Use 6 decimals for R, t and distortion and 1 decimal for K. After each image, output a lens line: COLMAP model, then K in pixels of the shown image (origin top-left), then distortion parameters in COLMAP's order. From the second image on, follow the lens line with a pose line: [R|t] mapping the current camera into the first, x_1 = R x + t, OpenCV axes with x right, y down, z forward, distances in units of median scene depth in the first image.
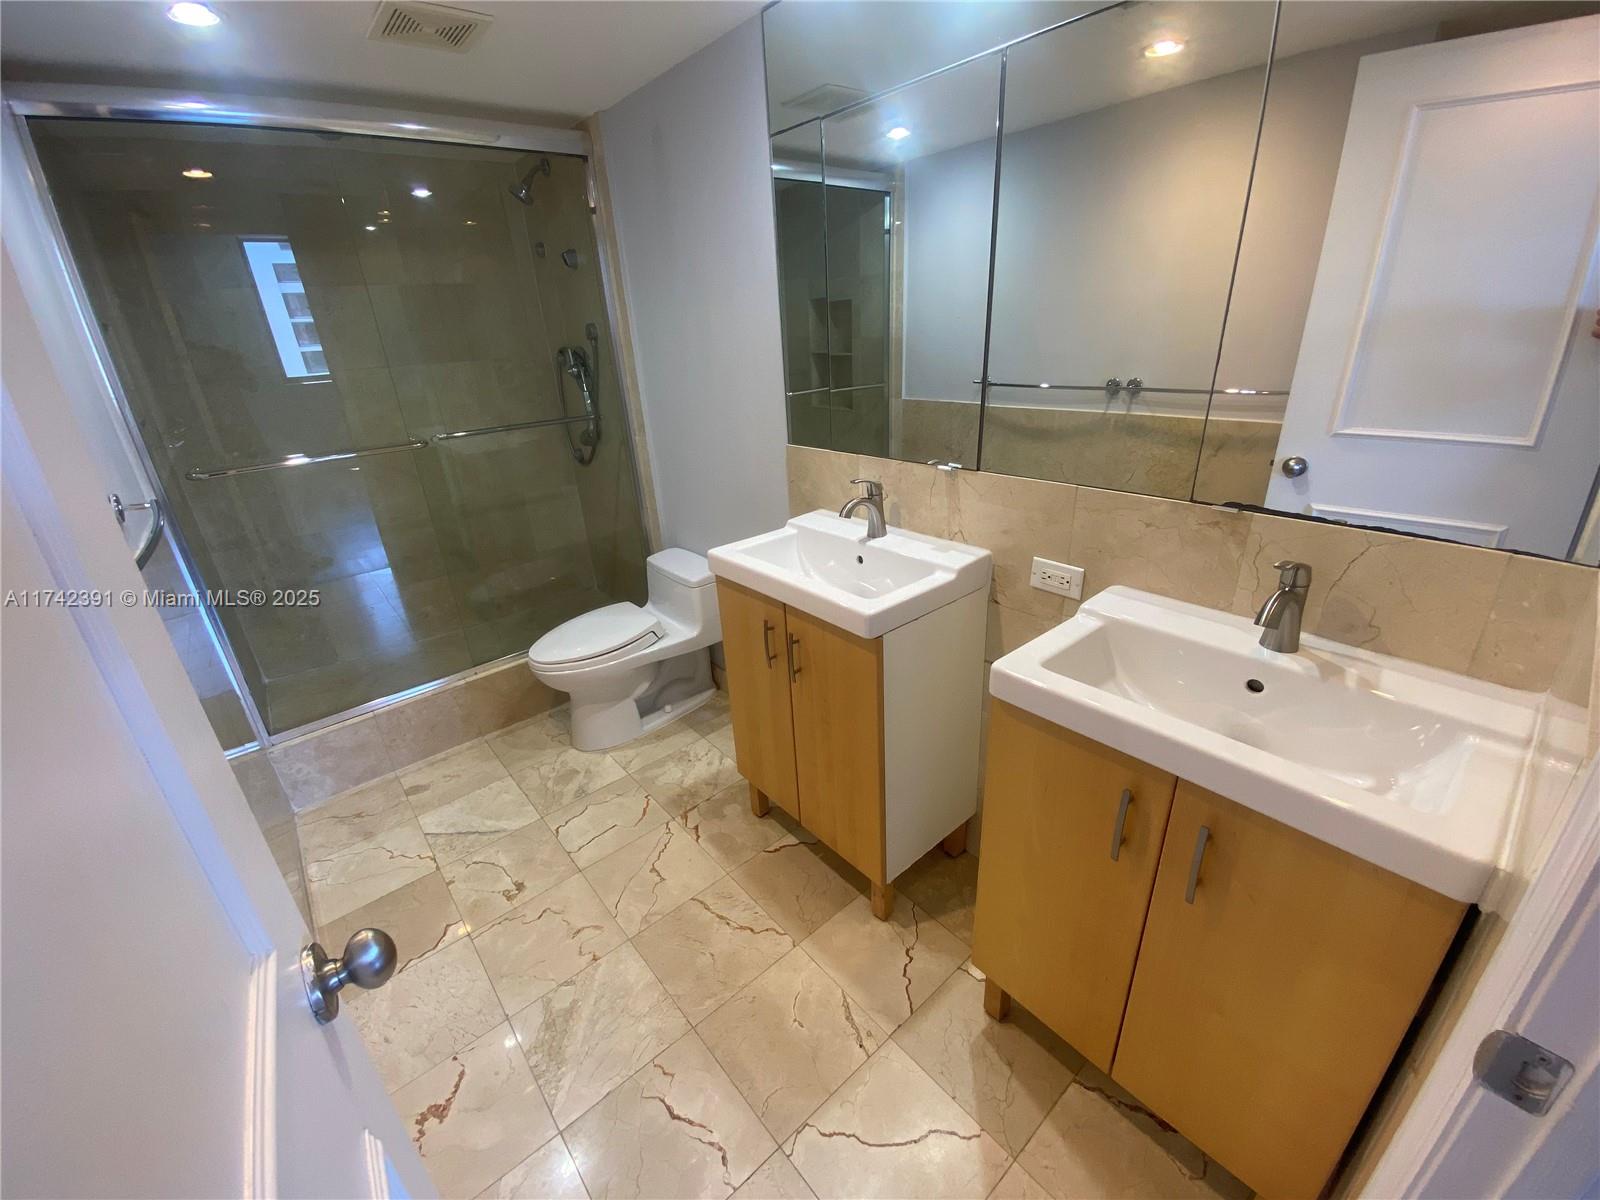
lens RADIAL K [[645.1, 0, 798.5], [0, 645.1, 599.5], [0, 0, 1]] dist [0.024838, -0.023406]
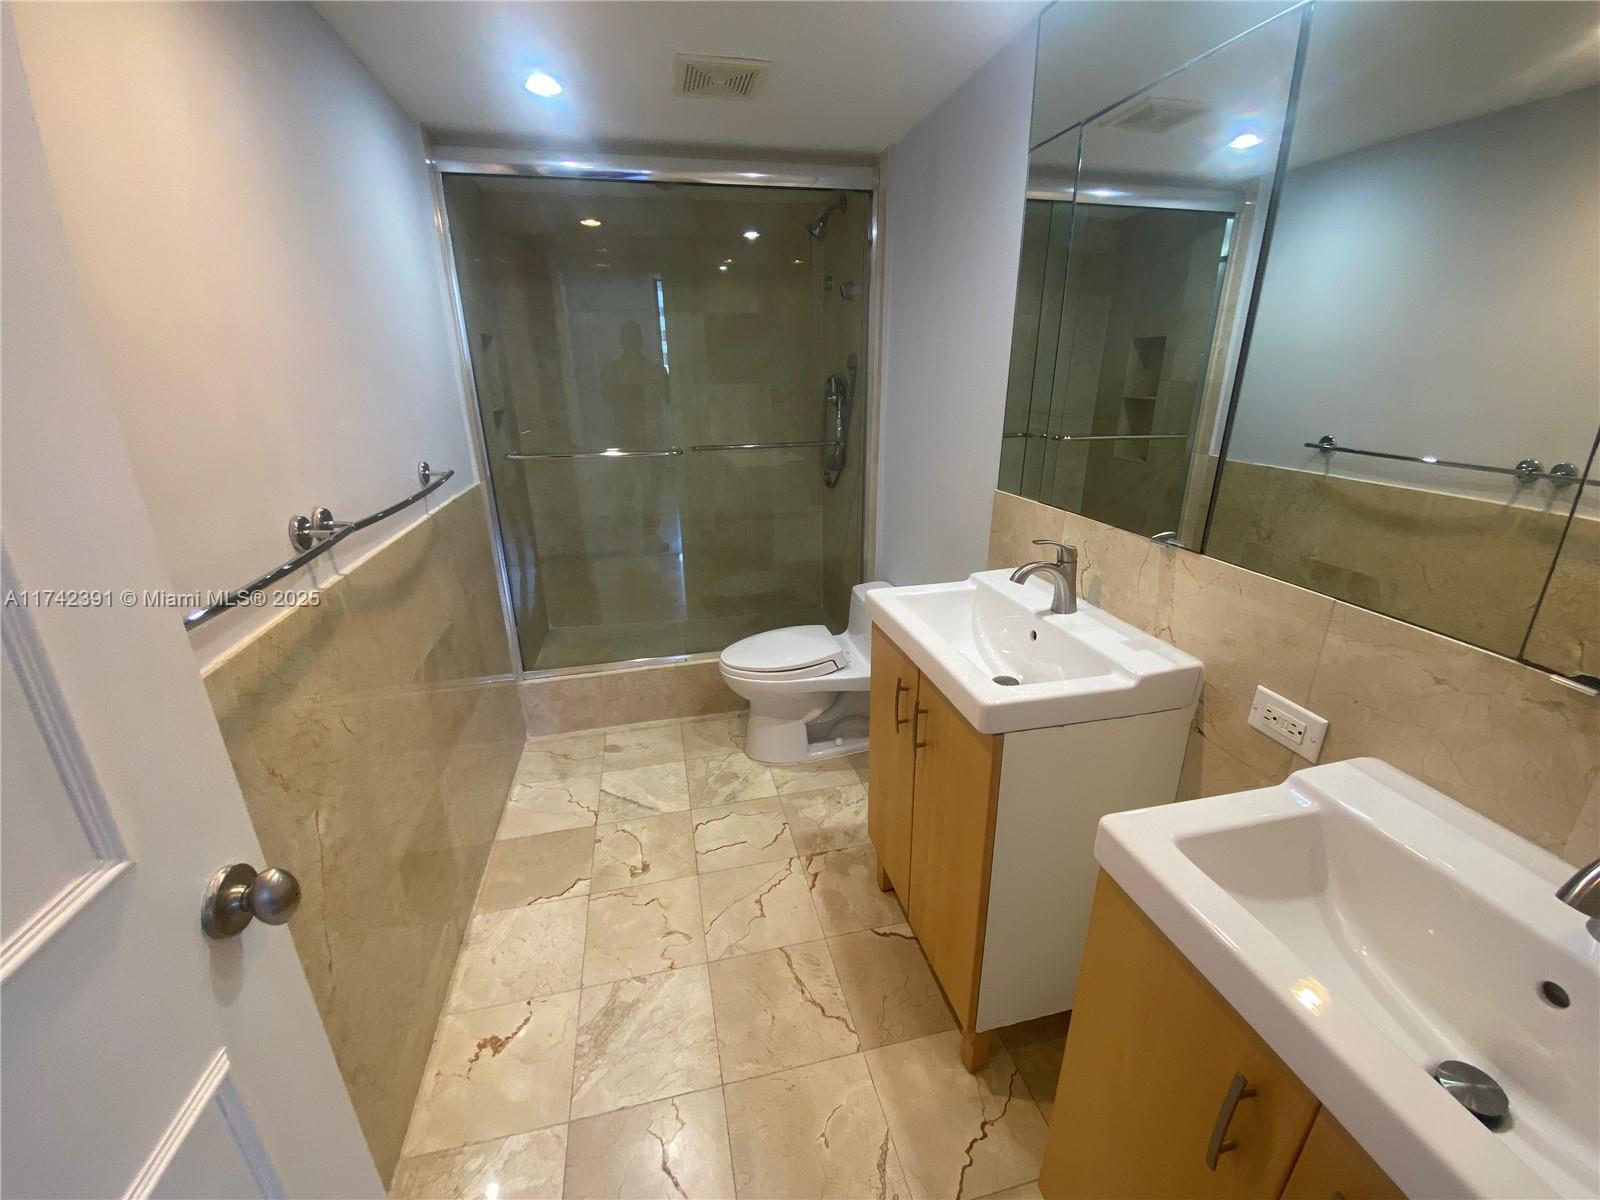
lens RADIAL K [[645.1, 0, 798.5], [0, 645.1, 599.5], [0, 0, 1]] dist [0.024838, -0.023406]
pose [[0.888671, 0.193996, -0.415486, 0.118184], [-0.213250, 0.976998, 0.000058, -0.030665], [0.405941, 0.088551, 0.909599, 0.081684]]
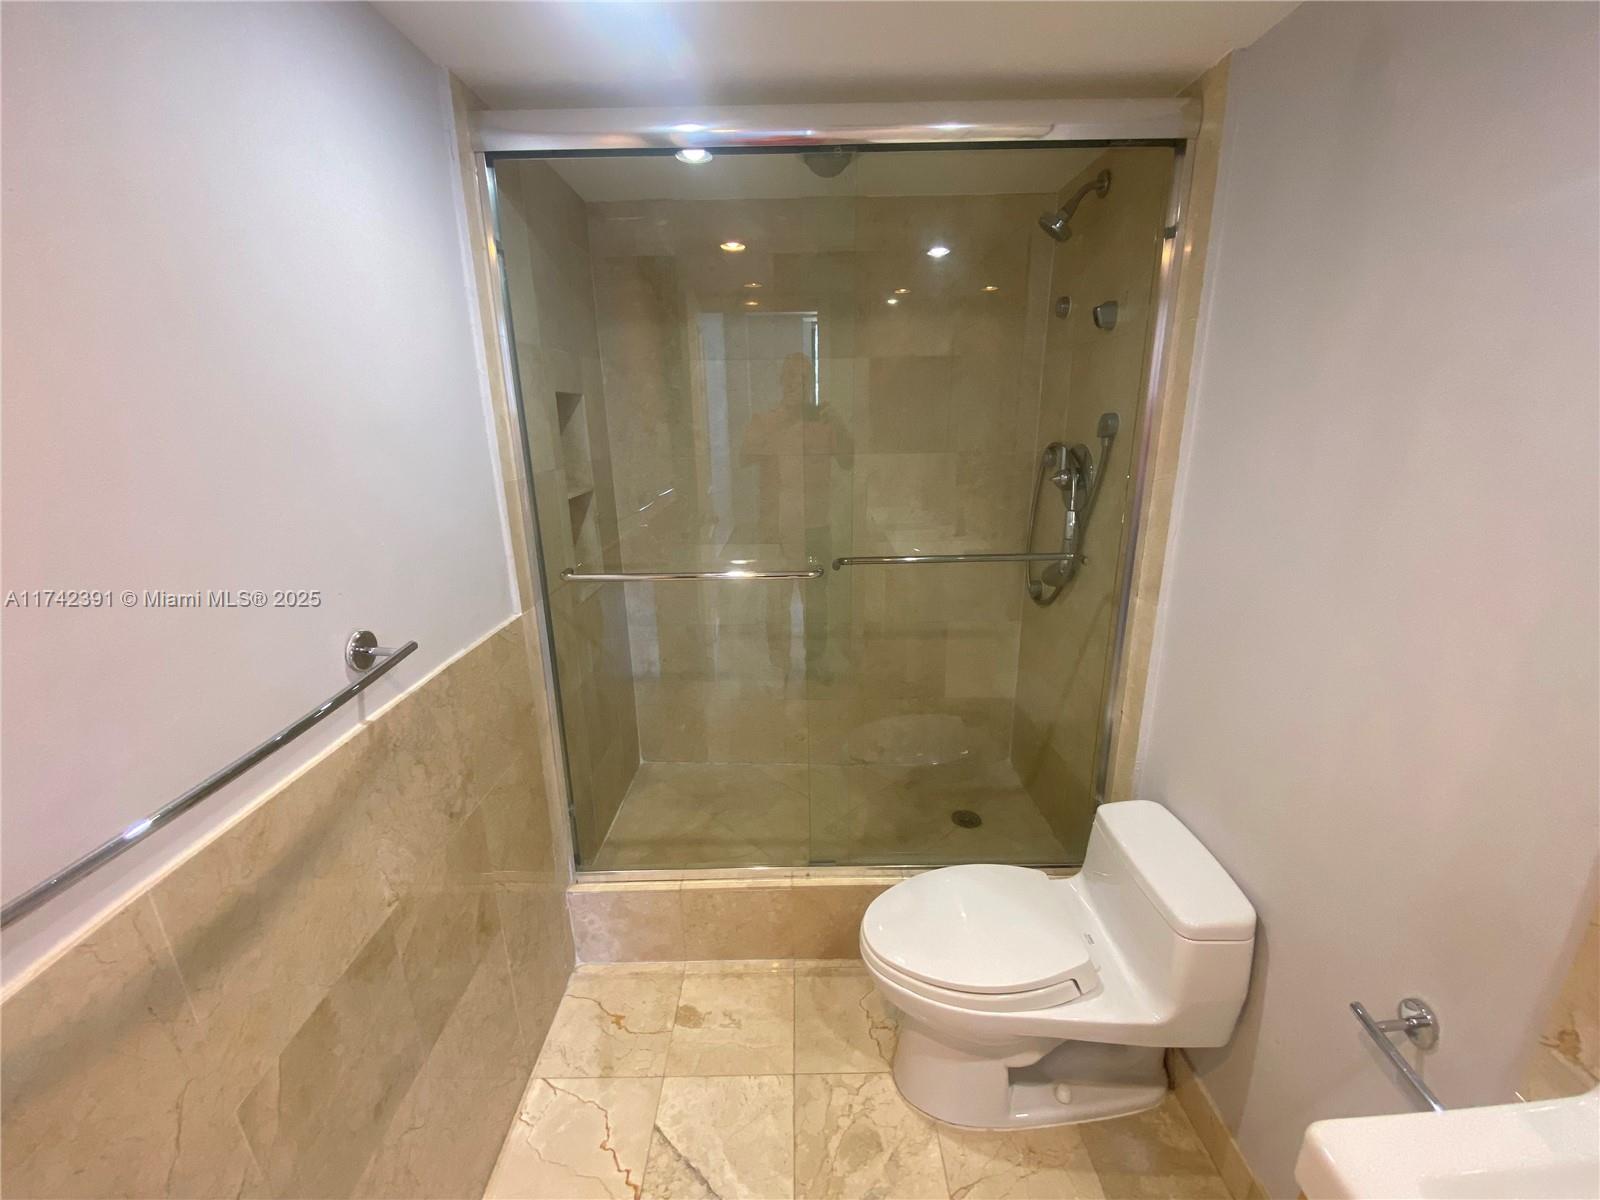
lens RADIAL K [[645.1, 0, 798.5], [0, 645.1, 599.5], [0, 0, 1]] dist [0.024838, -0.023406]
pose [[0.764696, 0.219228, -0.605953, -0.151566], [-0.275659, 0.961255, -0.000101, -0.194880], [0.582454, 0.167114, 0.795500, 0.409772]]
